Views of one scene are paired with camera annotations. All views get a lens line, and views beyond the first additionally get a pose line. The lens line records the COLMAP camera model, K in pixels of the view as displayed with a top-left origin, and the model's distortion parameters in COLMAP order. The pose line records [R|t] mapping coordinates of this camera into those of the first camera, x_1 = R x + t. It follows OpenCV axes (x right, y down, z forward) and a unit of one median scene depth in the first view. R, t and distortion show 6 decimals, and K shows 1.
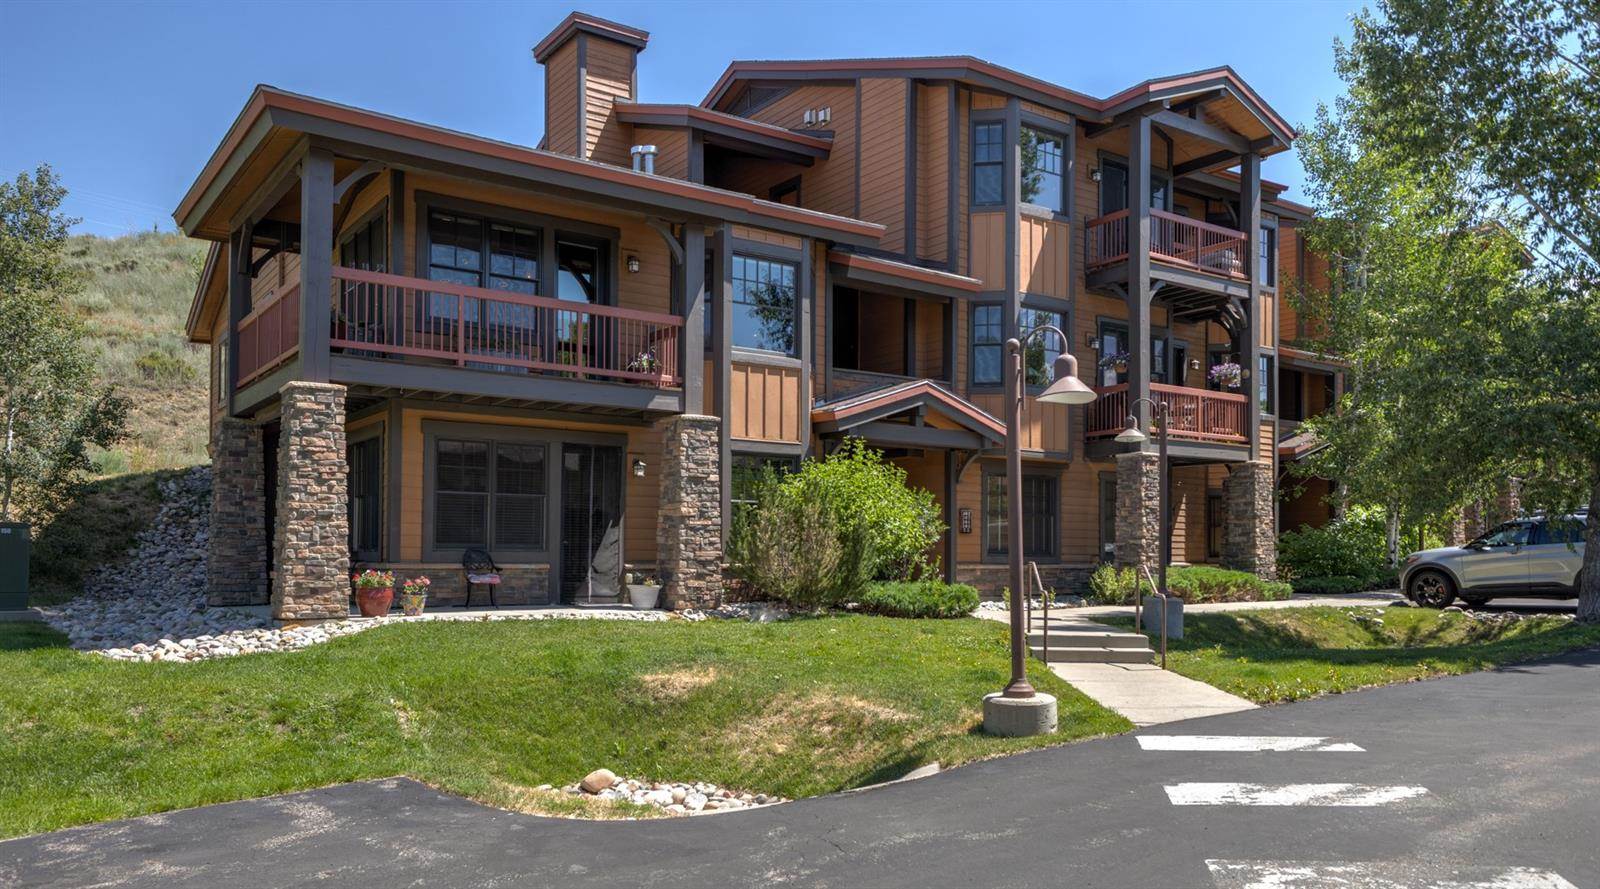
lens RADIAL K [[1191.7, 0, 801.3], [0, 1191.7, 502.7], [0, 0, 1]] dist [0.070234, -0.120662]
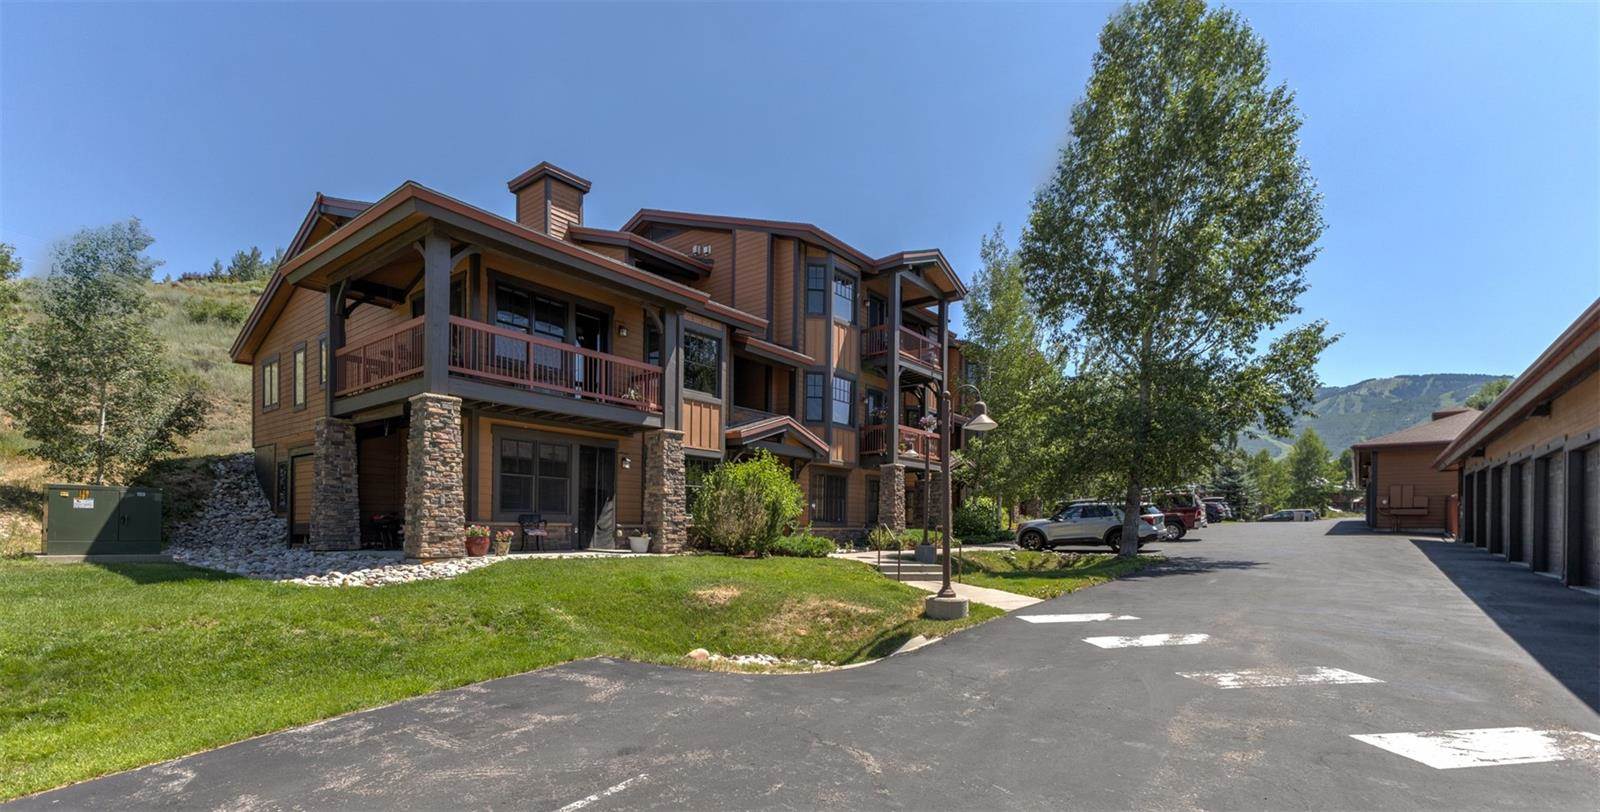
lens RADIAL K [[714.8, 0, 801.0], [0, 714.8, 520.8], [0, 0, 1]] dist [0.004015, 0.000371]
pose [[0.958536, 0.009297, 0.284819, -0.166619], [-0.019549, 0.999258, 0.033174, 0.010375], [-0.284299, -0.037366, 0.958007, 0.032724]]
